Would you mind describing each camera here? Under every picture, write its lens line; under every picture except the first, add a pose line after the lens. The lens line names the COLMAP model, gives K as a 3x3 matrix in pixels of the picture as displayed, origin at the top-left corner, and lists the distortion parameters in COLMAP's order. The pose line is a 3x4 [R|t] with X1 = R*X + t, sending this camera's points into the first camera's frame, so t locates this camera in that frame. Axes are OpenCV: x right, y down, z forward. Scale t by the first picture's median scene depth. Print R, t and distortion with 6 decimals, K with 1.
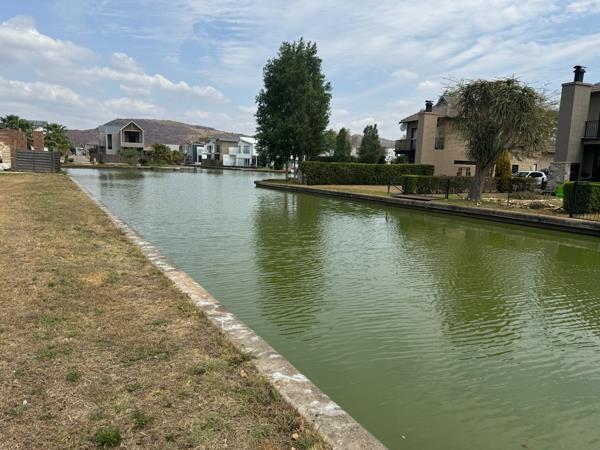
lens RADIAL K [[437.1, 0, 300.0], [0, 437.1, 225.0], [0, 0, 1]] dist [-0.006615, -0.010855]
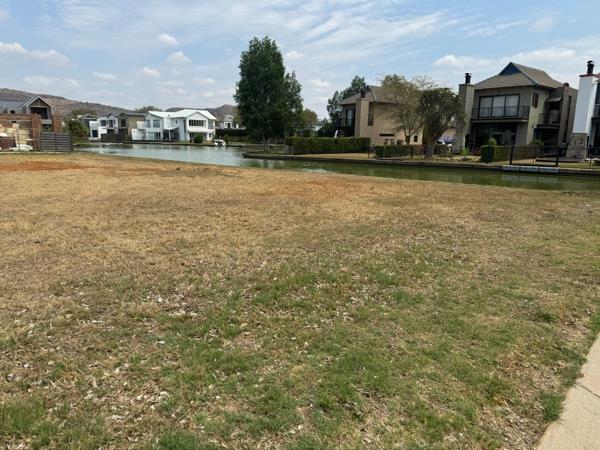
lens RADIAL K [[437.1, 0, 300.0], [0, 437.1, 225.0], [0, 0, 1]] dist [-0.006615, -0.010855]
pose [[0.950626, -0.080853, 0.299620, -0.125548], [0.060423, 0.995210, 0.076853, 0.007019], [-0.304398, -0.054955, 0.950958, -0.097227]]
